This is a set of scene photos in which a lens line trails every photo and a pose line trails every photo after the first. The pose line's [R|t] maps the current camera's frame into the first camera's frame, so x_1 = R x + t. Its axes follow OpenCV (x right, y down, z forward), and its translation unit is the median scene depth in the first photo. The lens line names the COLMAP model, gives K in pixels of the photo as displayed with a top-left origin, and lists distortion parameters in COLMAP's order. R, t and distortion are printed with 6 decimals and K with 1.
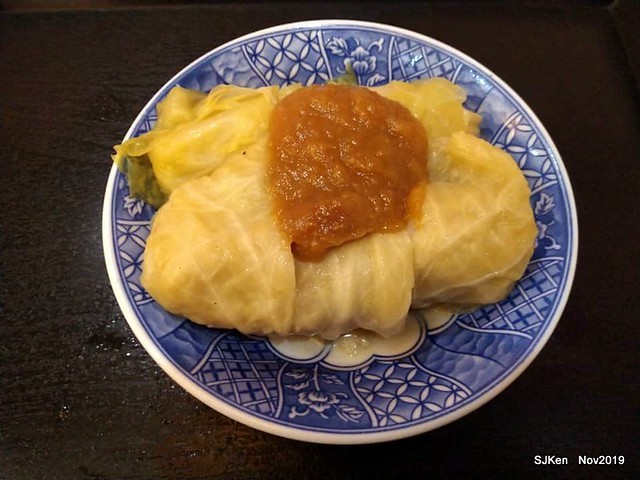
lens RADIAL K [[536.1, 0, 320.0], [0, 536.1, 240.0], [0, 0, 1]] dist [-0.019590, -0.004613]
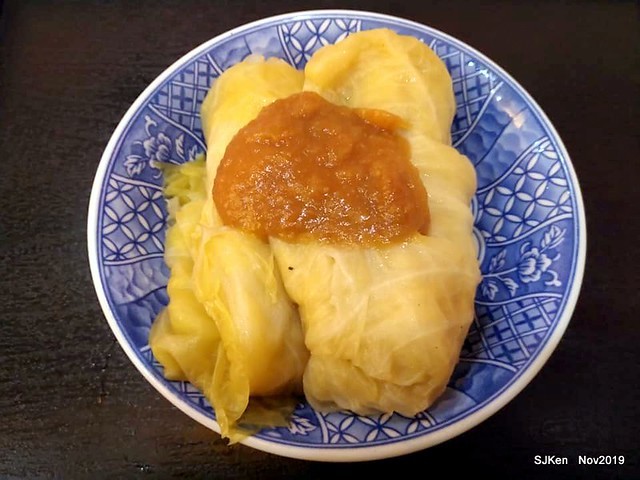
lens RADIAL K [[536.1, 0, 320.0], [0, 536.1, 240.0], [0, 0, 1]] dist [-0.019590, -0.004613]
pose [[0.198665, -0.906595, 0.372313, -0.409054], [0.890995, 0.325309, 0.316706, -0.405988], [-0.408241, 0.268811, 0.872399, 0.211677]]
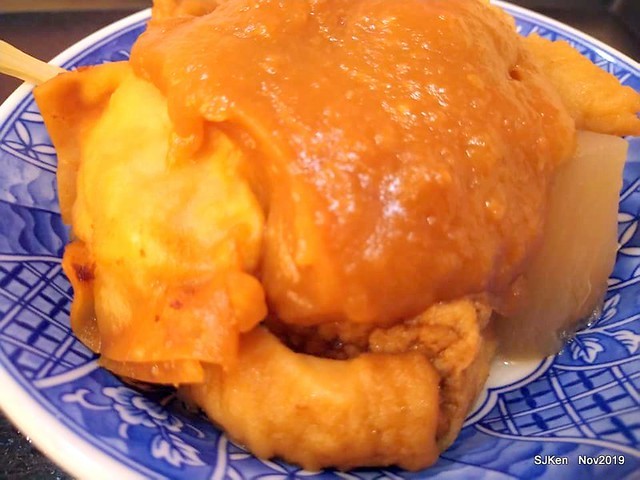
lens RADIAL K [[536.1, 0, 320.0], [0, 536.1, 240.0], [0, 0, 1]] dist [-0.019590, -0.004613]
pose [[0.440824, -0.666963, 0.600695, -0.456214], [0.806389, 0.588198, 0.061314, -0.100987], [-0.394222, 0.457366, 0.797123, 0.595476]]
